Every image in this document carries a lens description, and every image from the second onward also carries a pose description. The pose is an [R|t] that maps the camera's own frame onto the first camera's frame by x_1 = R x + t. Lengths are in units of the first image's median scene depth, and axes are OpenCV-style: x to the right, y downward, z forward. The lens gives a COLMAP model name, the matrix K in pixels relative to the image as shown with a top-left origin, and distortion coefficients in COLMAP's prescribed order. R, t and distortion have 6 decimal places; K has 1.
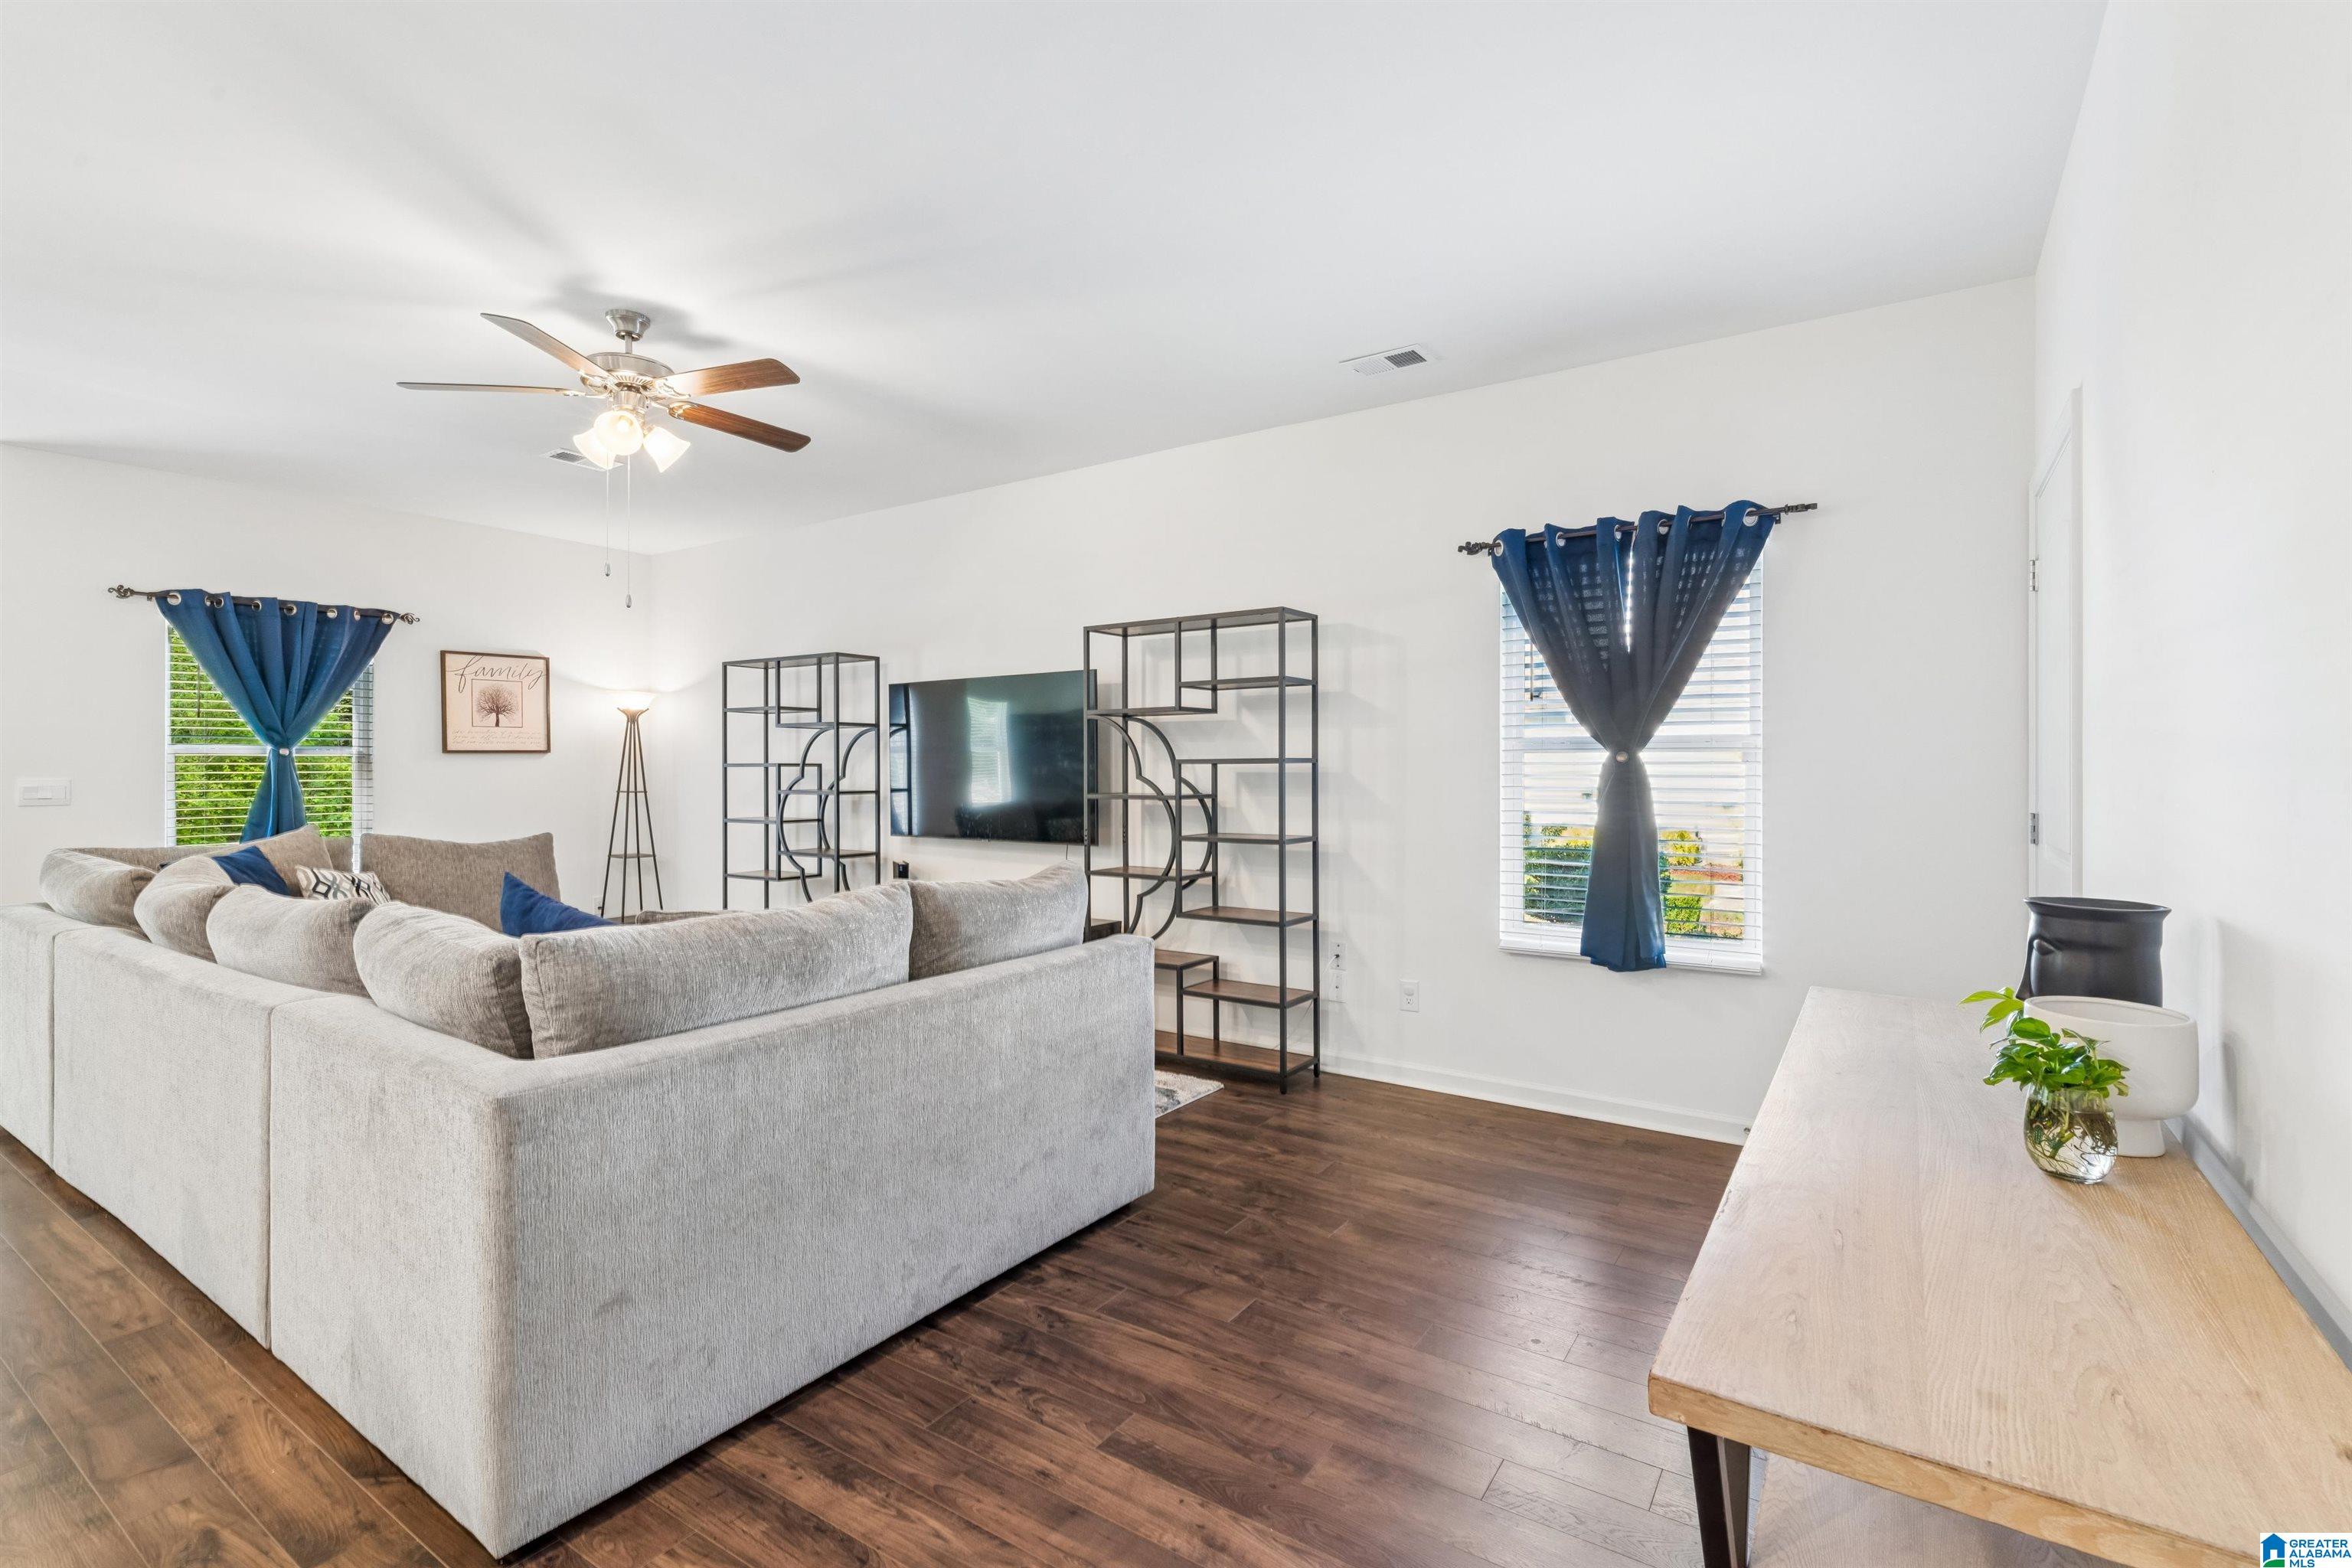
lens RADIAL K [[1060.8, 0, 1185.5], [0, 1060.8, 772.1], [0, 0, 1]] dist [-0.007513, 0.003092]
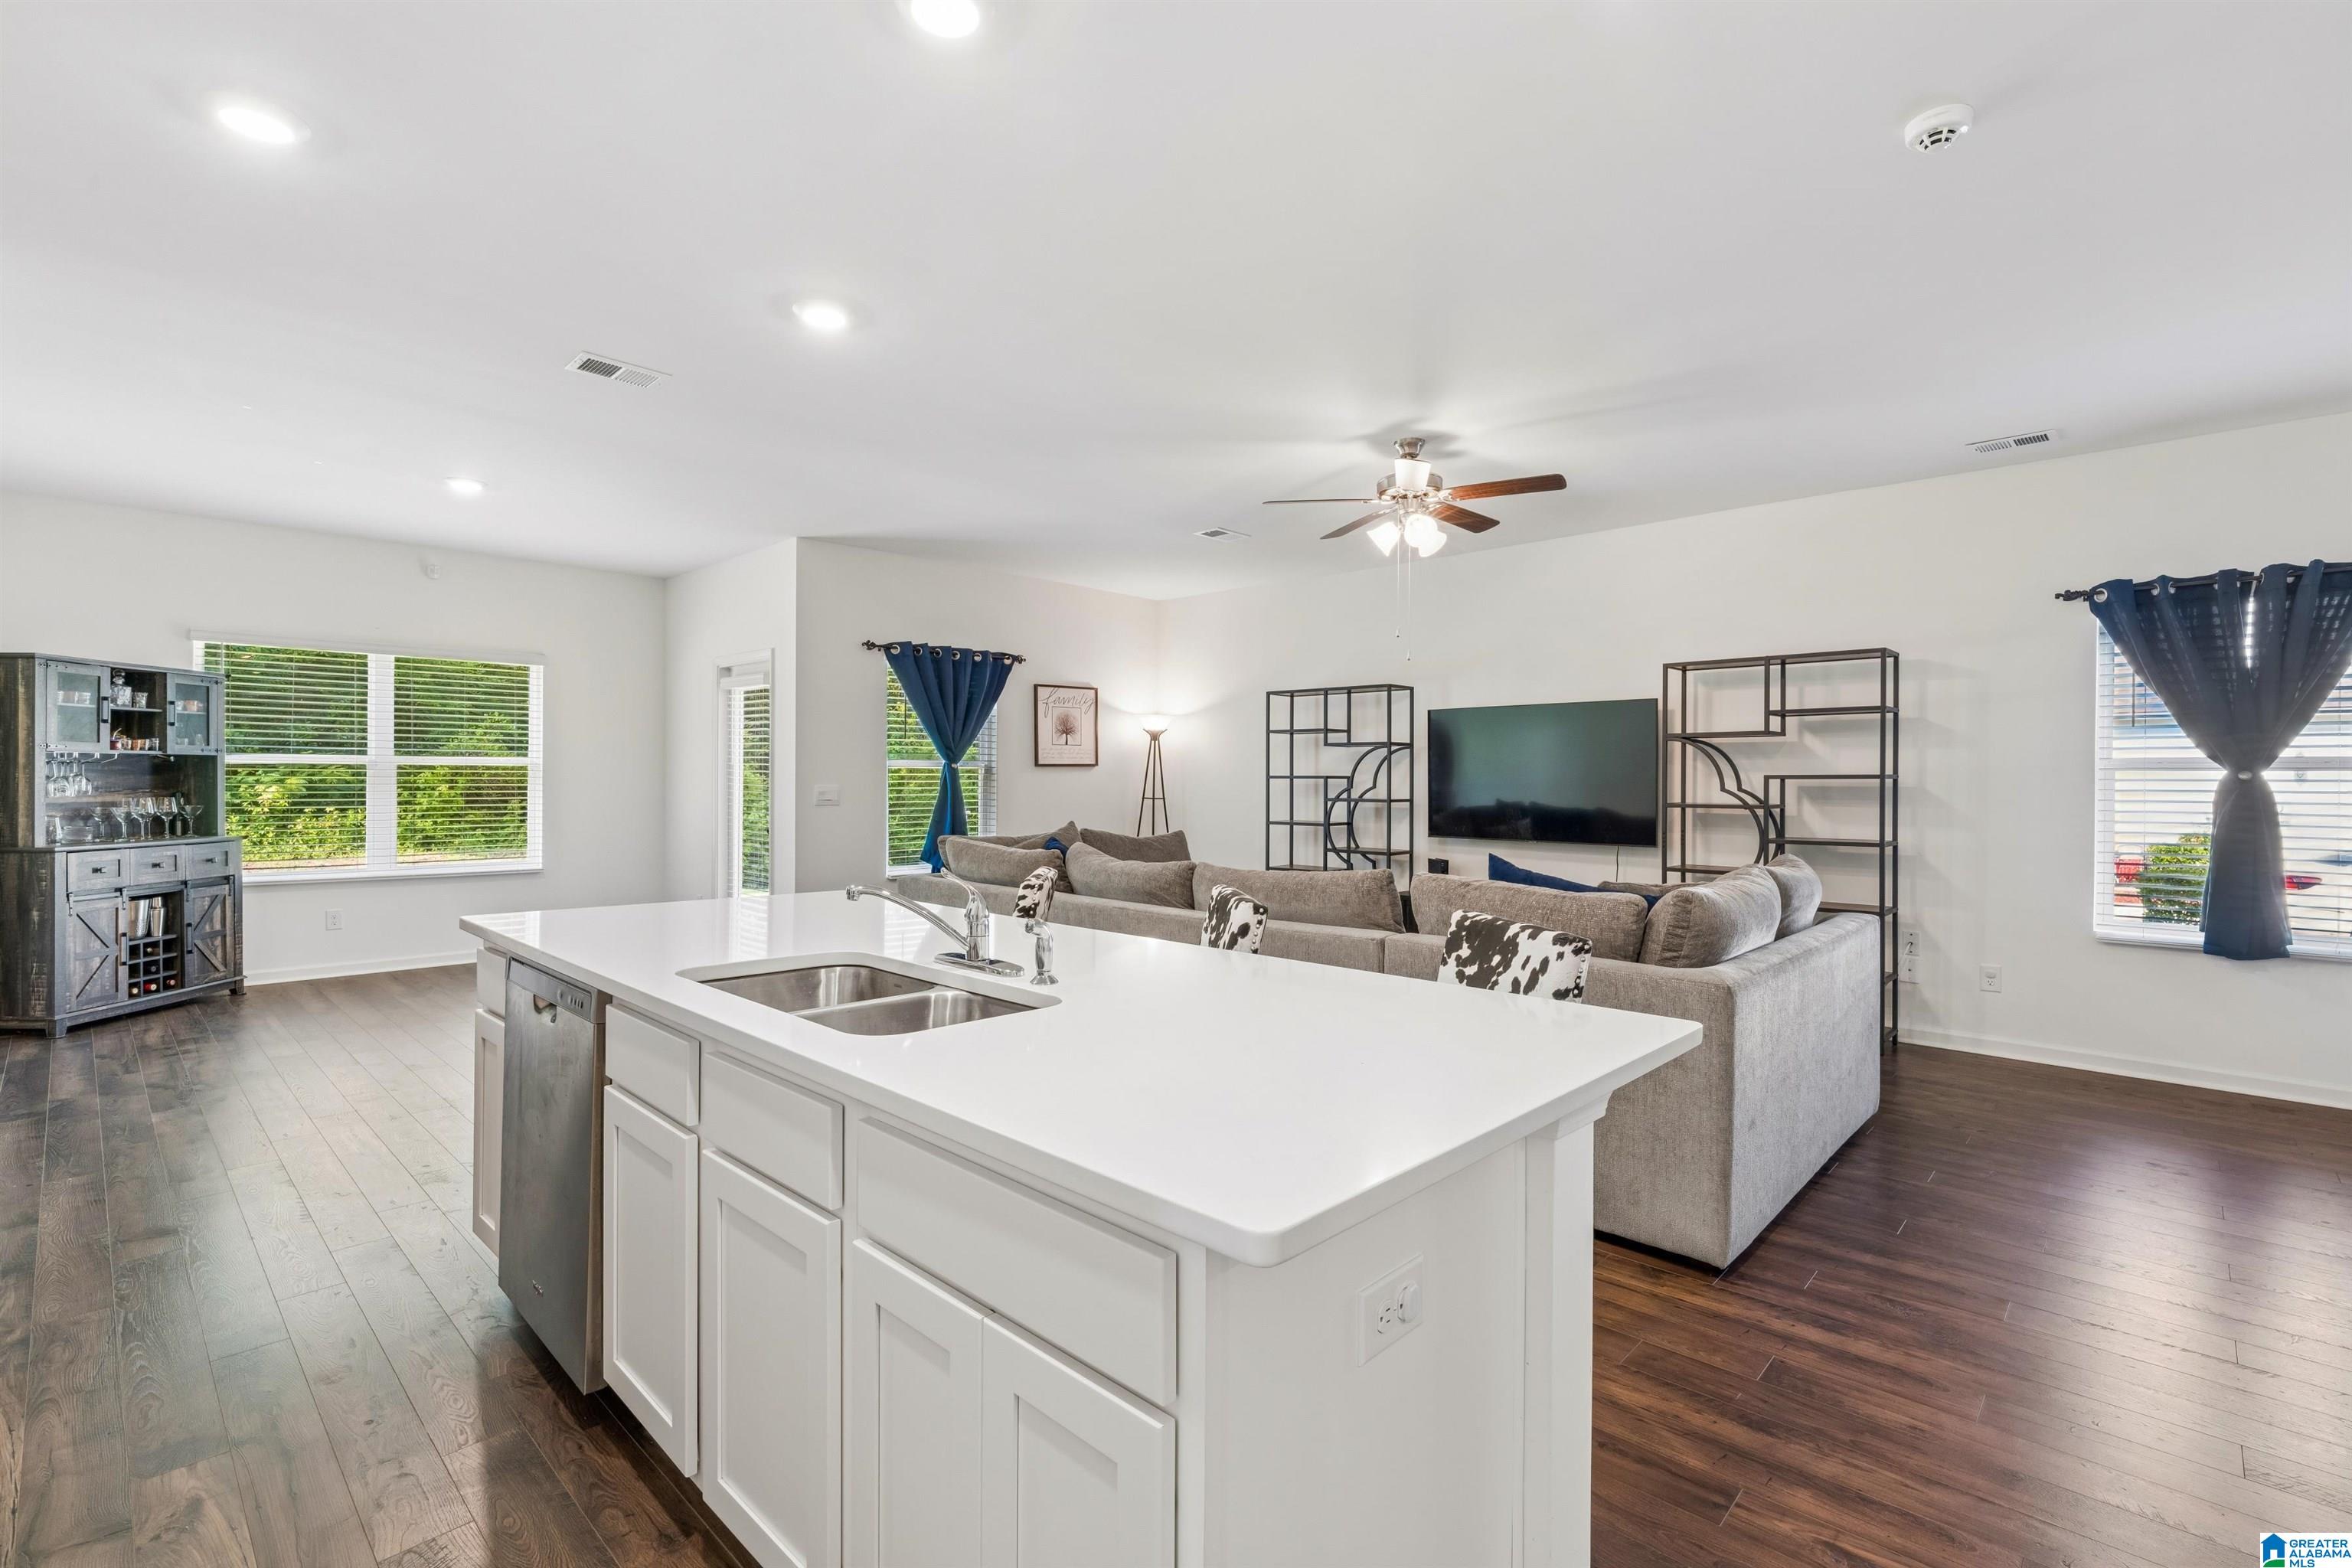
lens RADIAL K [[1060.8, 0, 1191.6], [0, 1060.8, 776.5], [0, 0, 1]] dist [-0.007513, 0.003092]
pose [[0.985571, 0.004579, -0.169203, -0.440652], [-0.005647, 0.999967, -0.005830, -0.000065], [0.169171, 0.006702, 0.985564, -0.278337]]
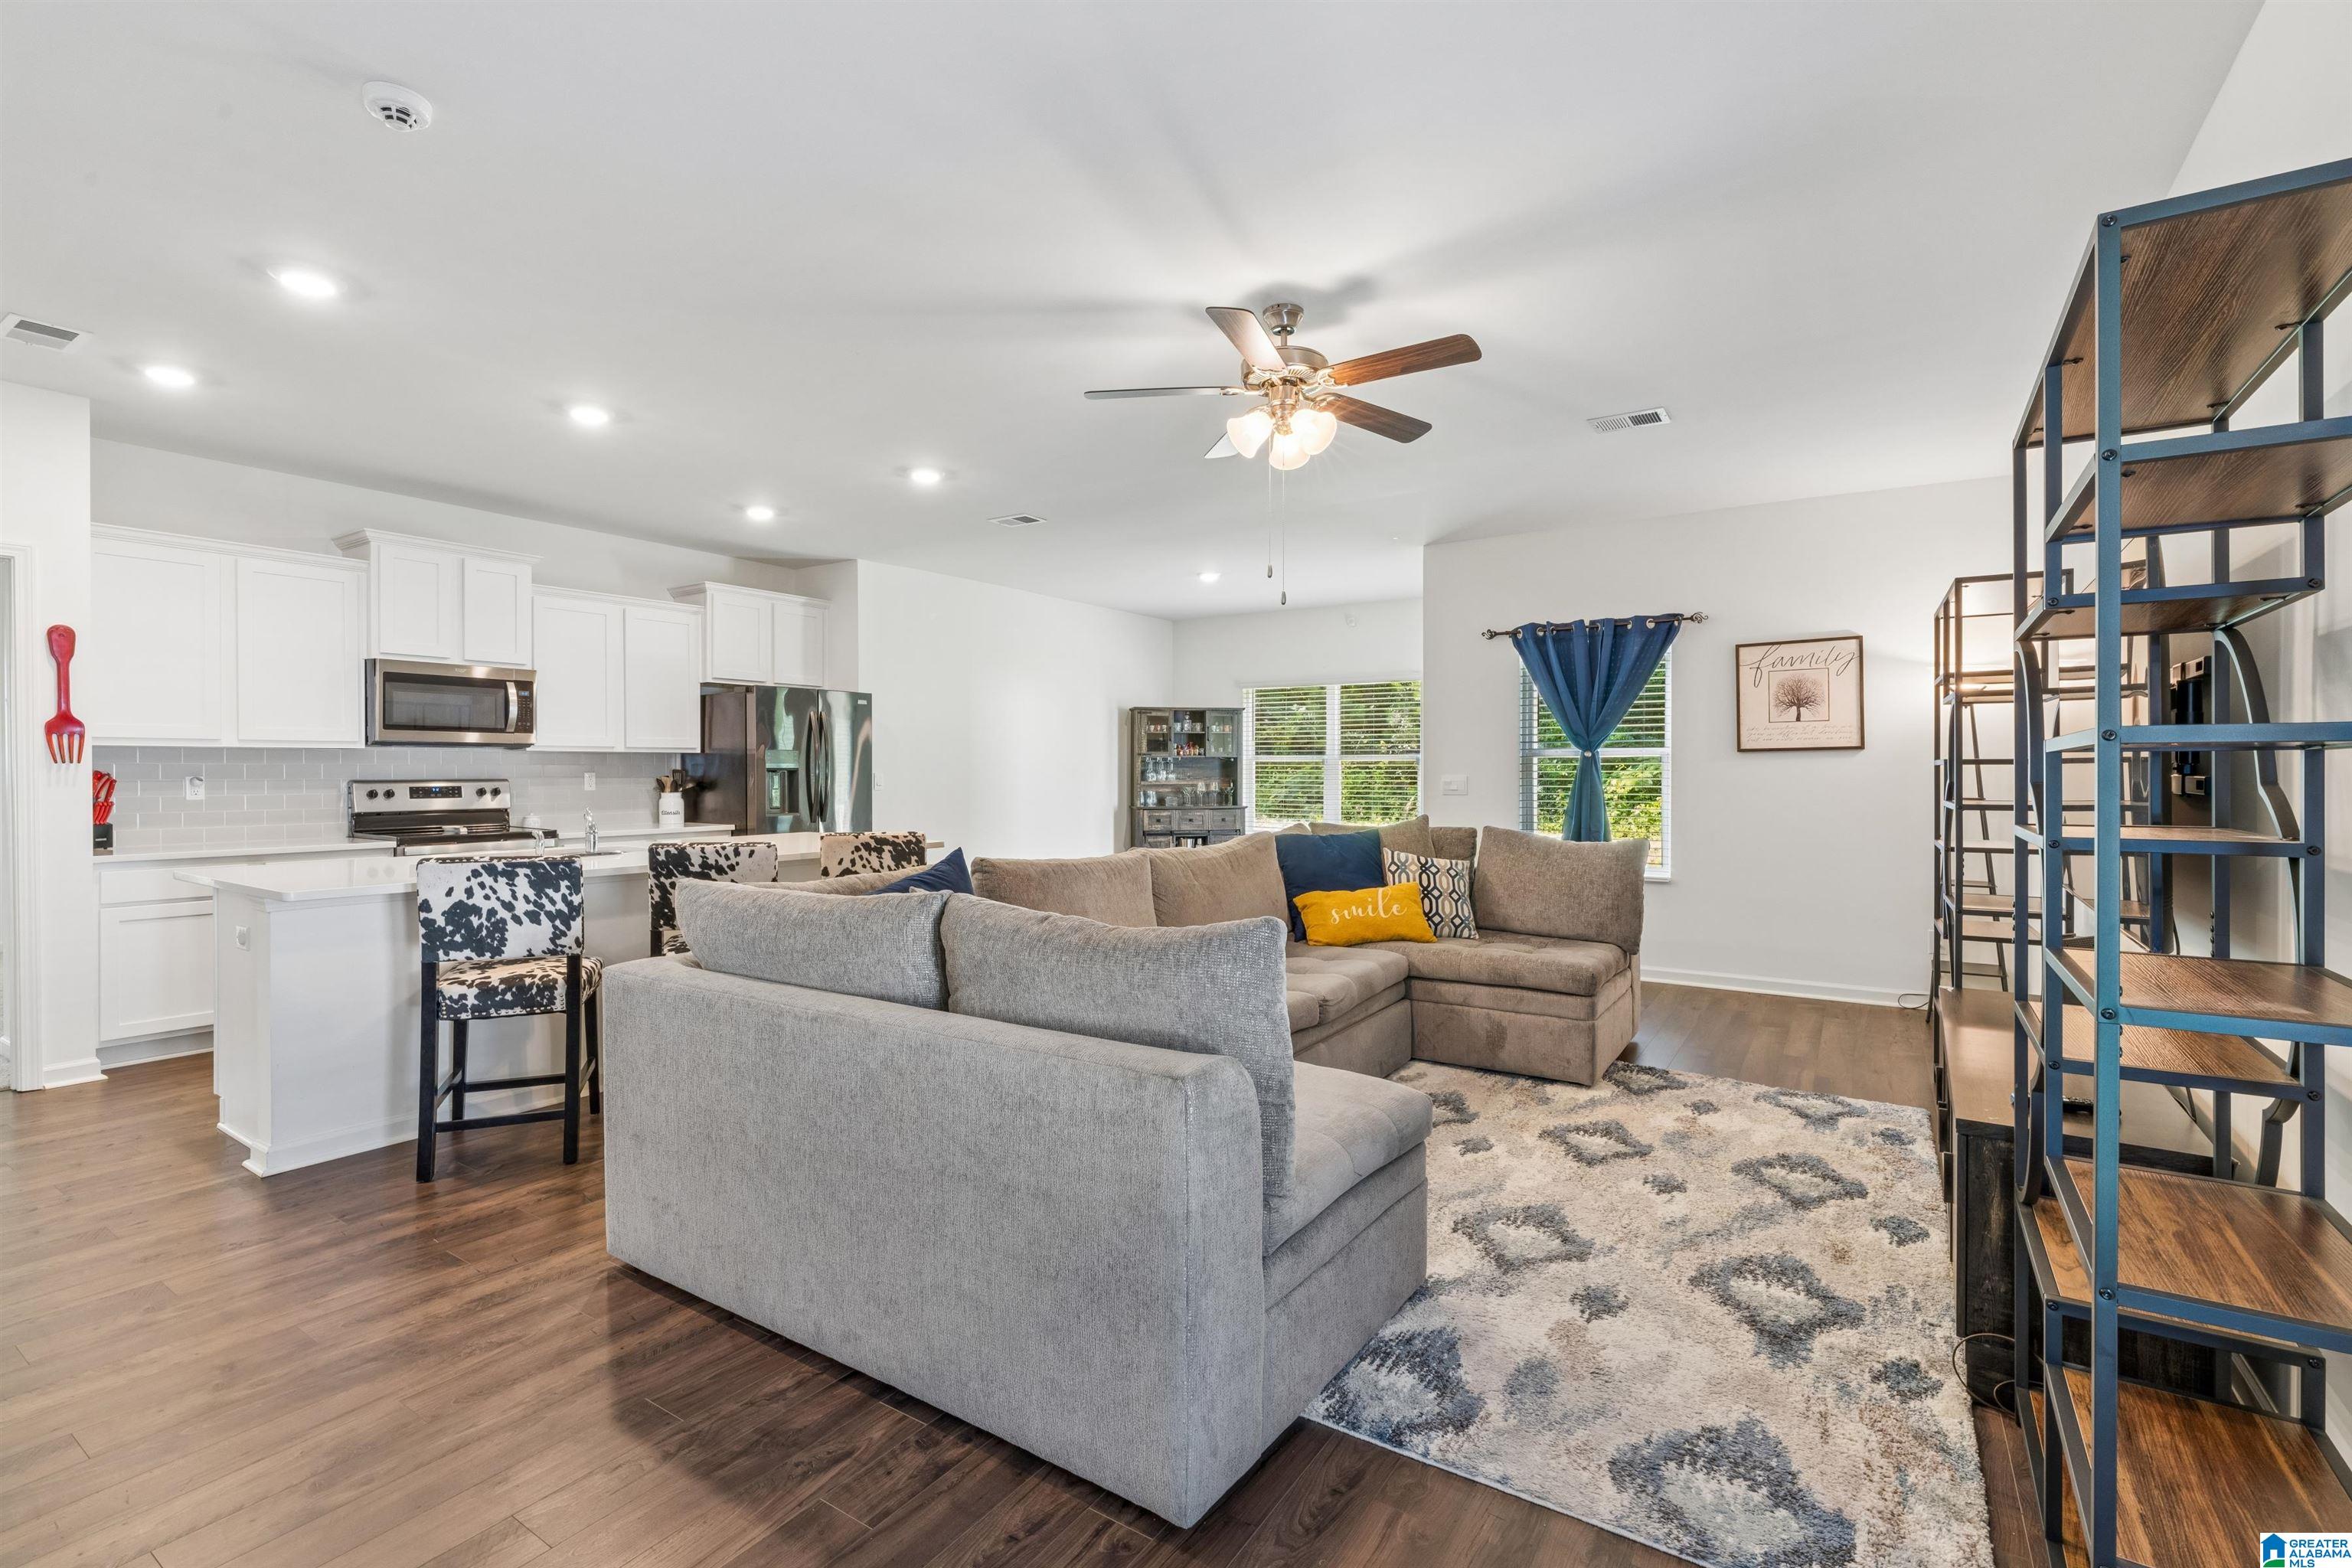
lens RADIAL K [[1060.8, 0, 1164.5], [0, 1060.8, 774.9], [0, 0, 1]] dist [-0.007513, 0.003092]
pose [[-0.001336, 0.004474, -0.999989, 0.359752], [-0.003336, 0.999984, 0.004478, -0.000166], [0.999994, 0.003342, -0.001321, 0.687722]]
